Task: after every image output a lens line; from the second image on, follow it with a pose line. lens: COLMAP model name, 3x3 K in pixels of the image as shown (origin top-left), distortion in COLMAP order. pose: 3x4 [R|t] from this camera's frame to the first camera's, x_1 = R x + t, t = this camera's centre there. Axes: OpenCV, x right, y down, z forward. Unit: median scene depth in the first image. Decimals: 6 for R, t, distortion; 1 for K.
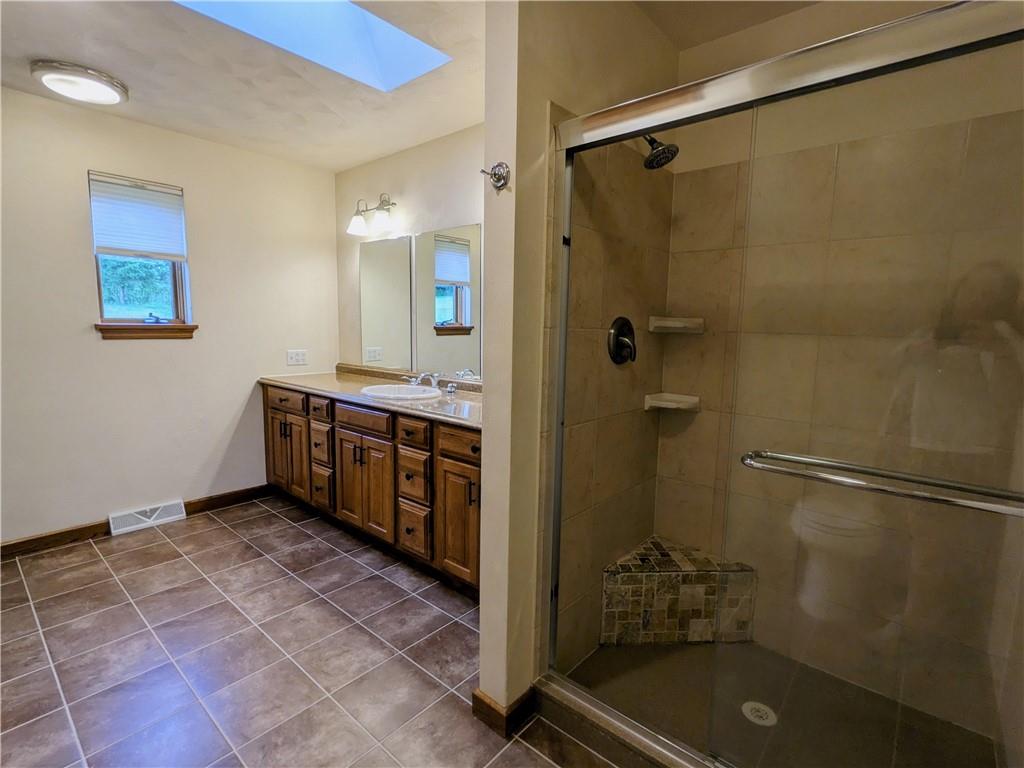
lens RADIAL K [[494.7, 0, 515.1], [0, 494.7, 385.1], [0, 0, 1]] dist [0.000391, 0.002584]
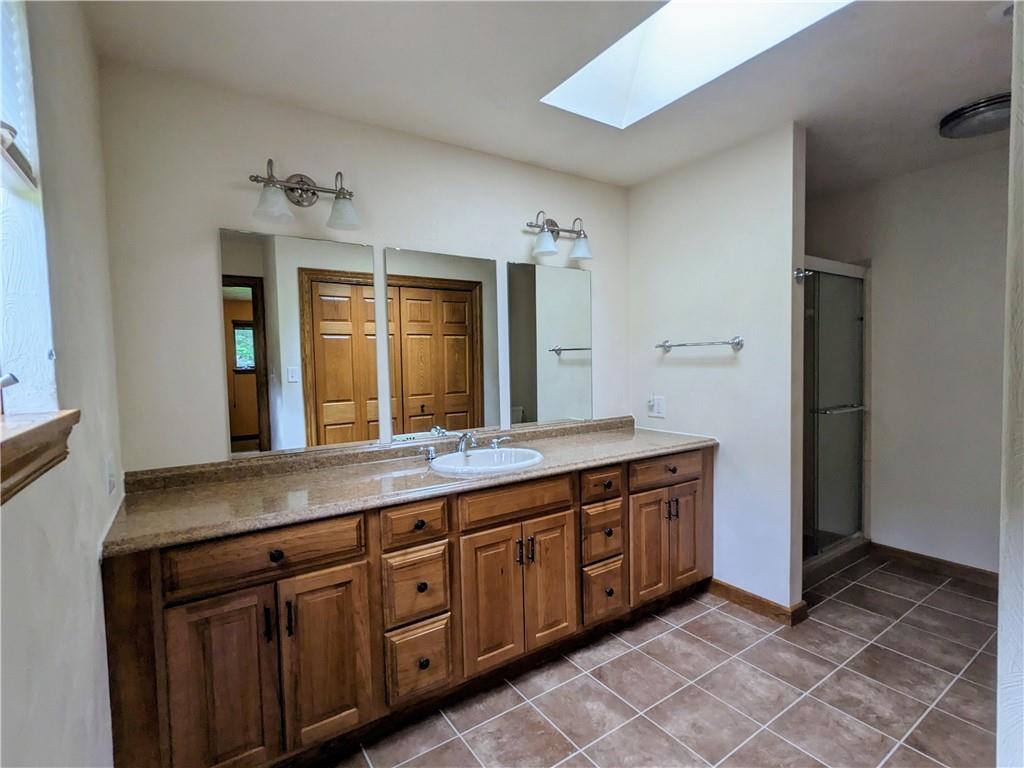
lens RADIAL K [[494.7, 0, 512.3], [0, 494.7, 383.6], [0, 0, 1]] dist [0.000391, 0.002584]
pose [[0.258852, -0.067719, 0.963540, -1.139966], [0.138852, 0.989788, 0.032261, -0.145709], [-0.955885, 0.125438, 0.265612, 0.897405]]
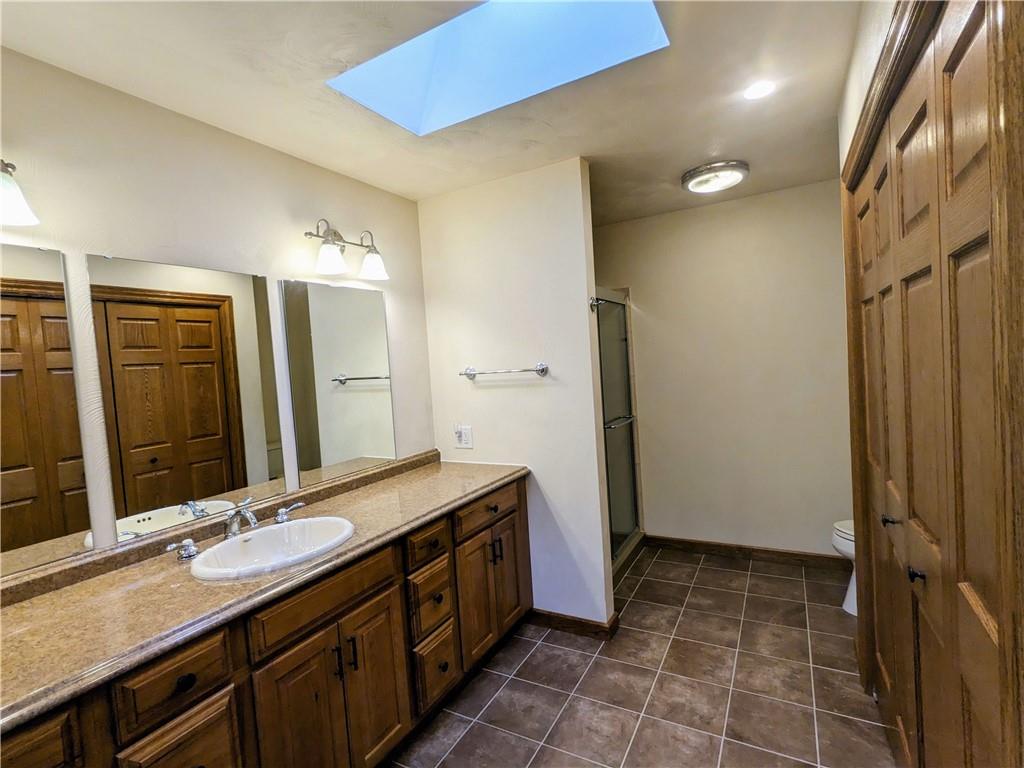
lens RADIAL K [[494.7, 0, 509.6], [0, 494.7, 386.7], [0, 0, 1]] dist [0.000391, 0.002584]
pose [[-0.202910, -0.054786, 0.977663, -1.003989], [0.176684, 0.979997, 0.091587, -0.202934], [-0.963125, 0.191322, -0.189172, 0.981767]]
